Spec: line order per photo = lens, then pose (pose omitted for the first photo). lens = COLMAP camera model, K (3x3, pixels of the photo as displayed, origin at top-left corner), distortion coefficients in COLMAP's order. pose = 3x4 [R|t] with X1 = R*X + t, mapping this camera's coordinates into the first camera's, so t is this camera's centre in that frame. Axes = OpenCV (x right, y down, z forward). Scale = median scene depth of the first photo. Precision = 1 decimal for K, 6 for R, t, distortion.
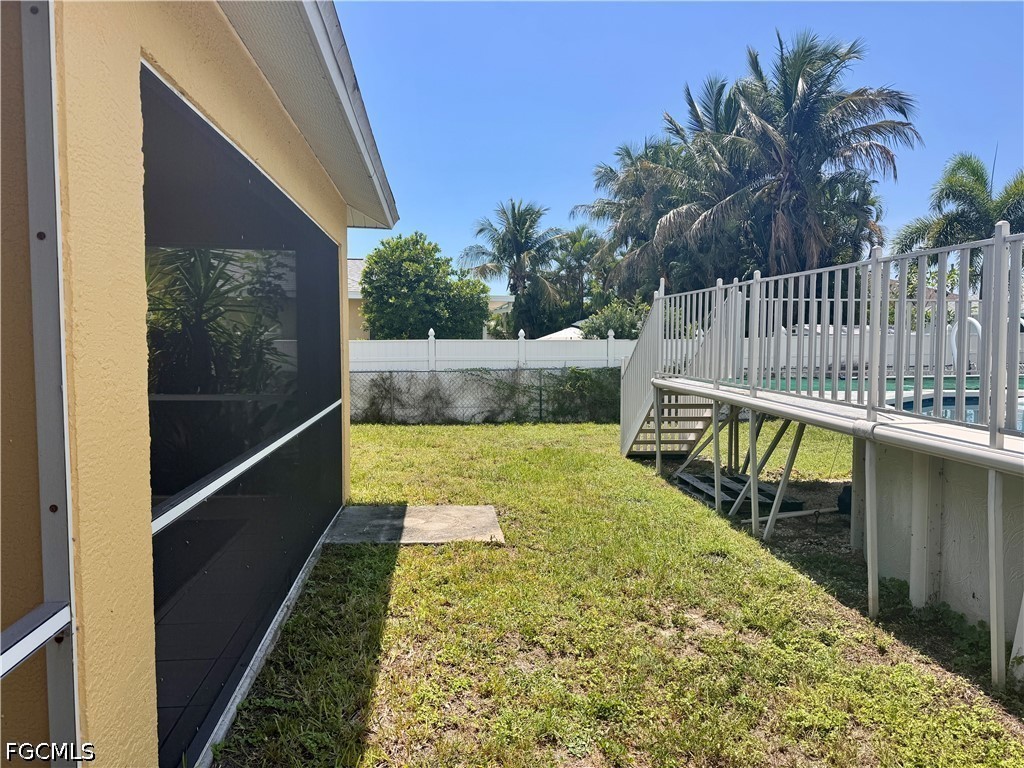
lens RADIAL K [[722.8, 0, 512.0], [0, 722.8, 384.0], [0, 0, 1]] dist [0.148449, -0.172290]
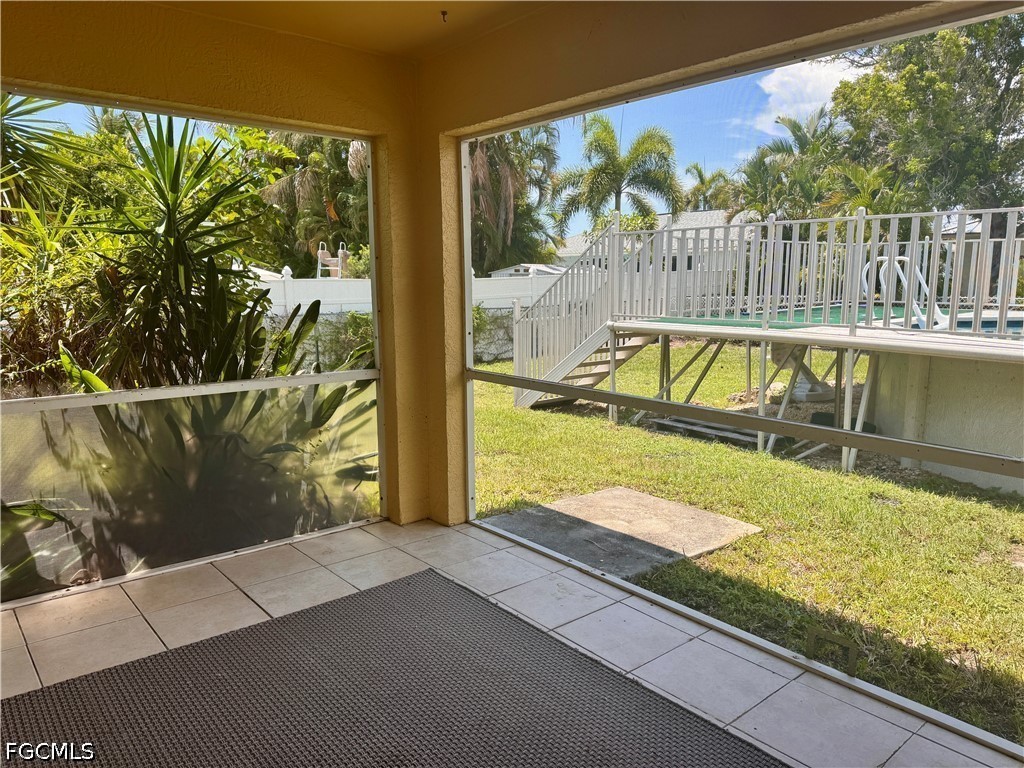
lens RADIAL K [[722.8, 0, 512.0], [0, 722.8, 384.0], [0, 0, 1]] dist [0.148449, -0.172290]
pose [[0.832923, -0.090221, 0.545984, -0.351774], [0.044604, 0.994356, 0.096267, -0.018283], [-0.551588, -0.055830, 0.832246, 0.250088]]
